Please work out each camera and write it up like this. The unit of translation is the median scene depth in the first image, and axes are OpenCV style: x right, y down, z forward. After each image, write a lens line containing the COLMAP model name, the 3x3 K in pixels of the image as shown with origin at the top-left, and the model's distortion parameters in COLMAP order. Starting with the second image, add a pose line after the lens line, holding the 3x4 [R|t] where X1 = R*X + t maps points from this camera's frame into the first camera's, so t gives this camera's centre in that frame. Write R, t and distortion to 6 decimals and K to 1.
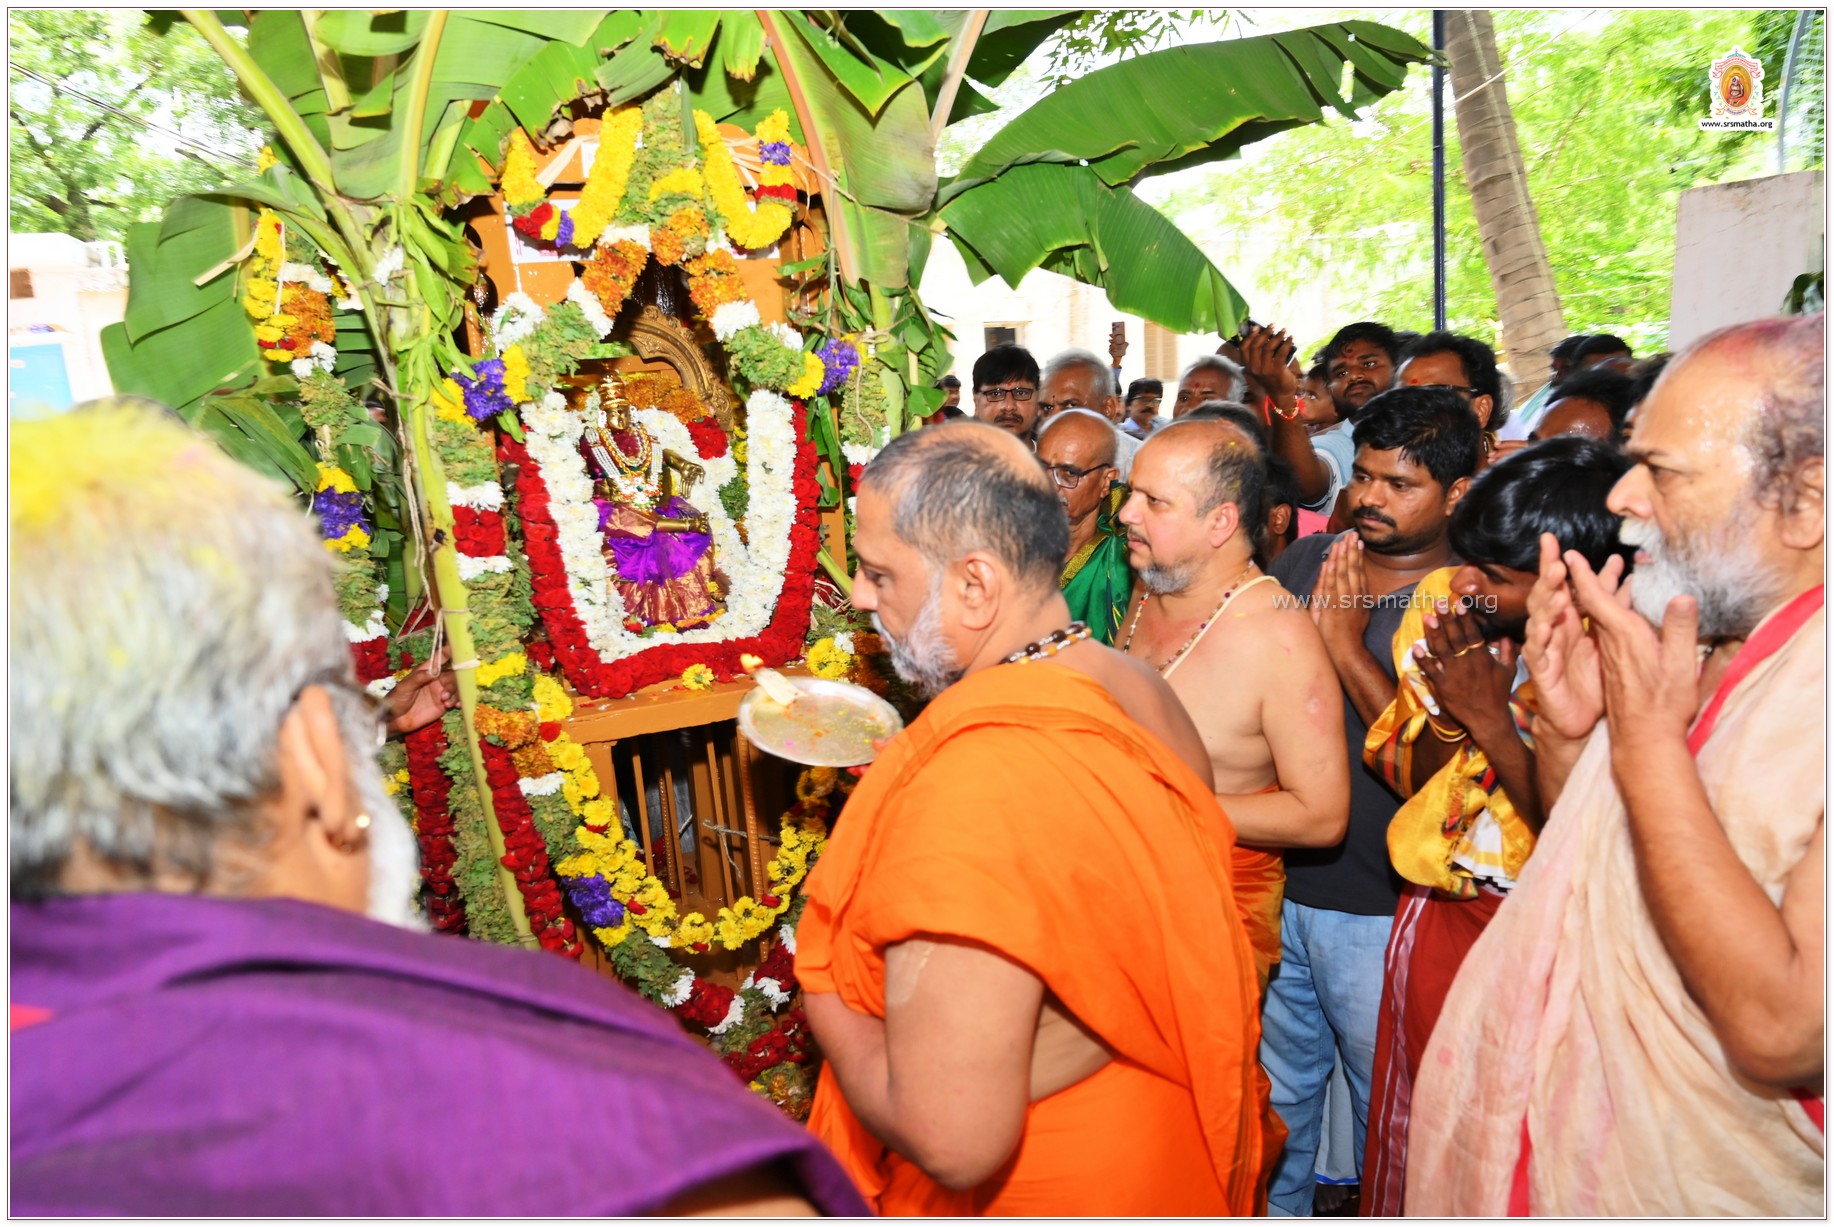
lens RADIAL K [[1199.1, 0, 920.8], [0, 1199.1, 614.3], [0, 0, 1]] dist [0.000612, -0.000413]
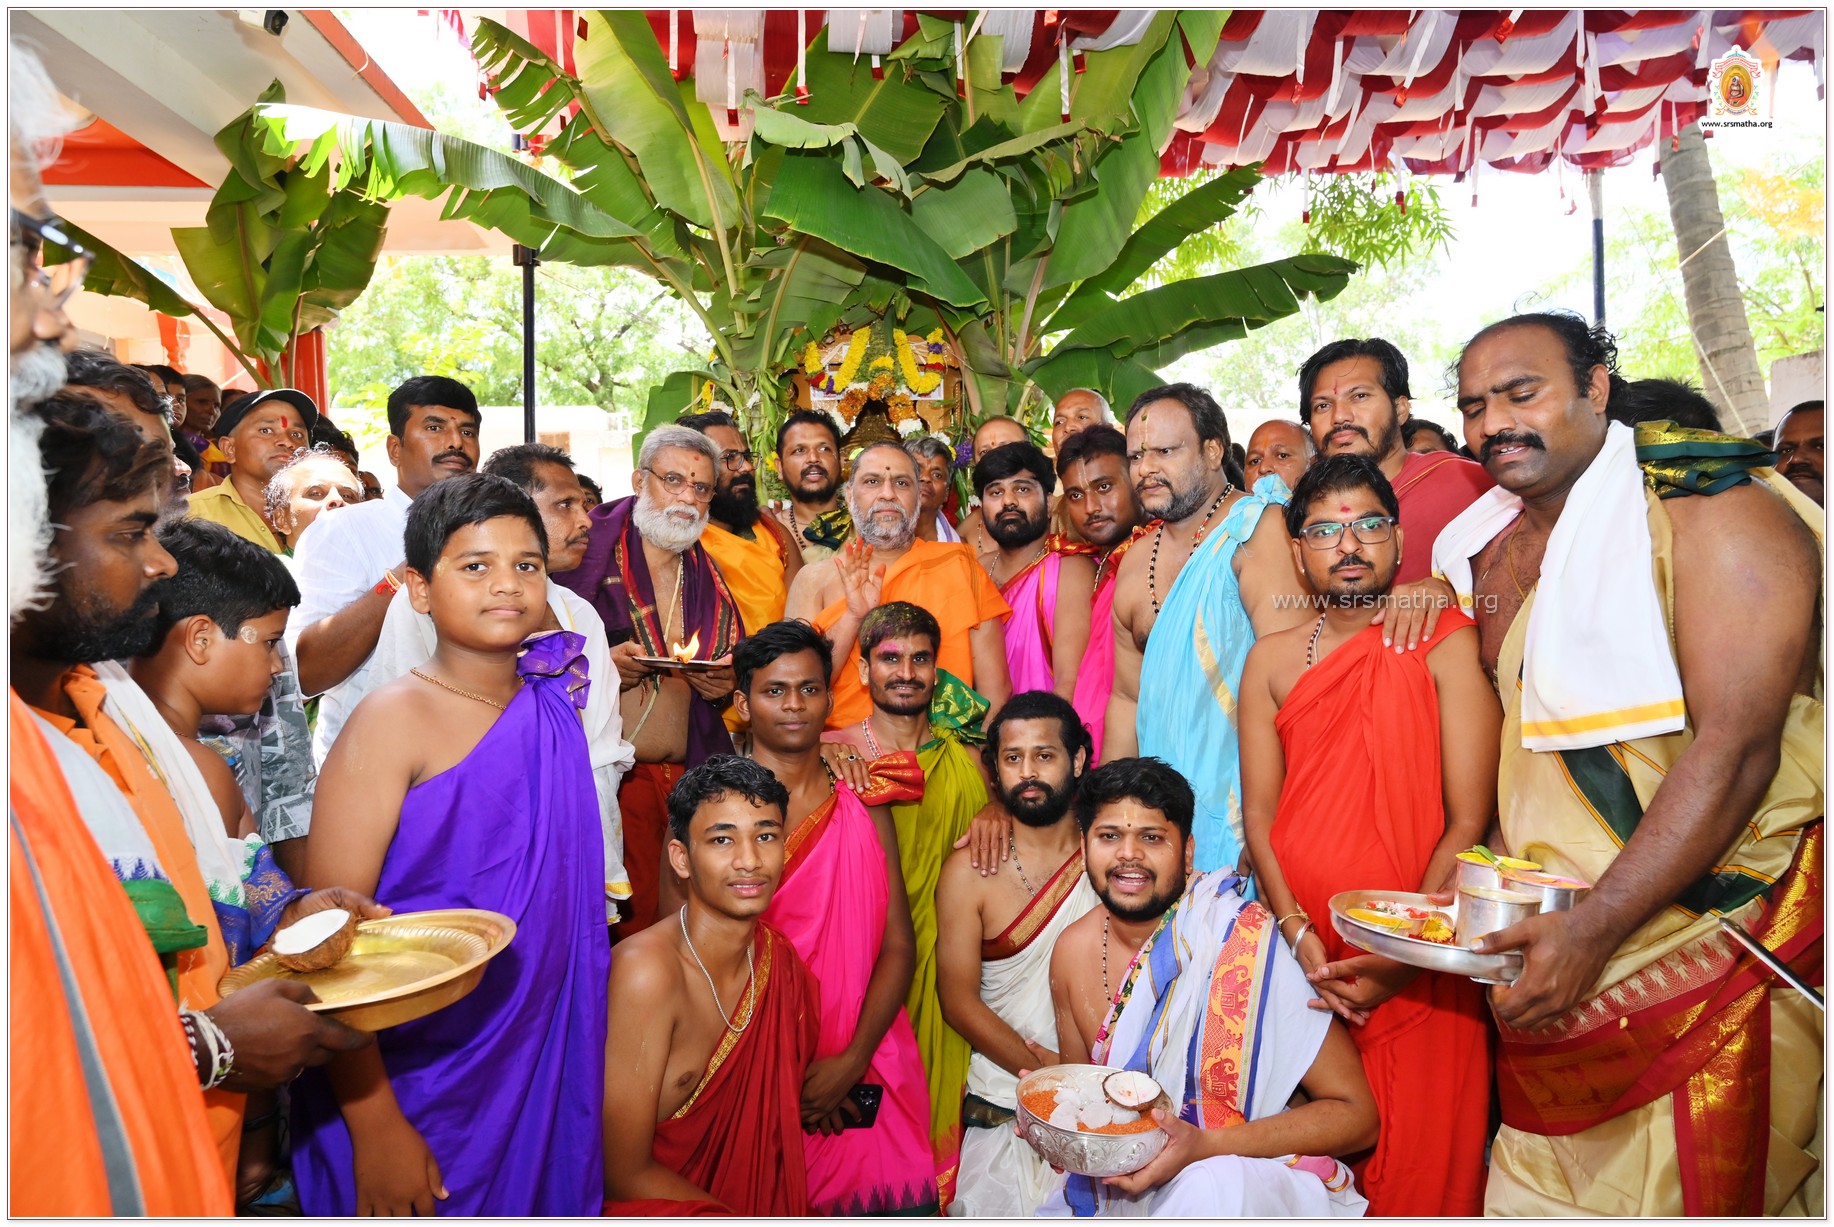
lens RADIAL K [[1199.1, 0, 919.2], [0, 1199.1, 607.8], [0, 0, 1]] dist [0.000612, -0.000413]
pose [[0.945502, 0.053929, -0.321119, 0.531314], [-0.099792, 0.986726, -0.128114, 0.313946], [0.309948, 0.153177, 0.938333, -0.851390]]
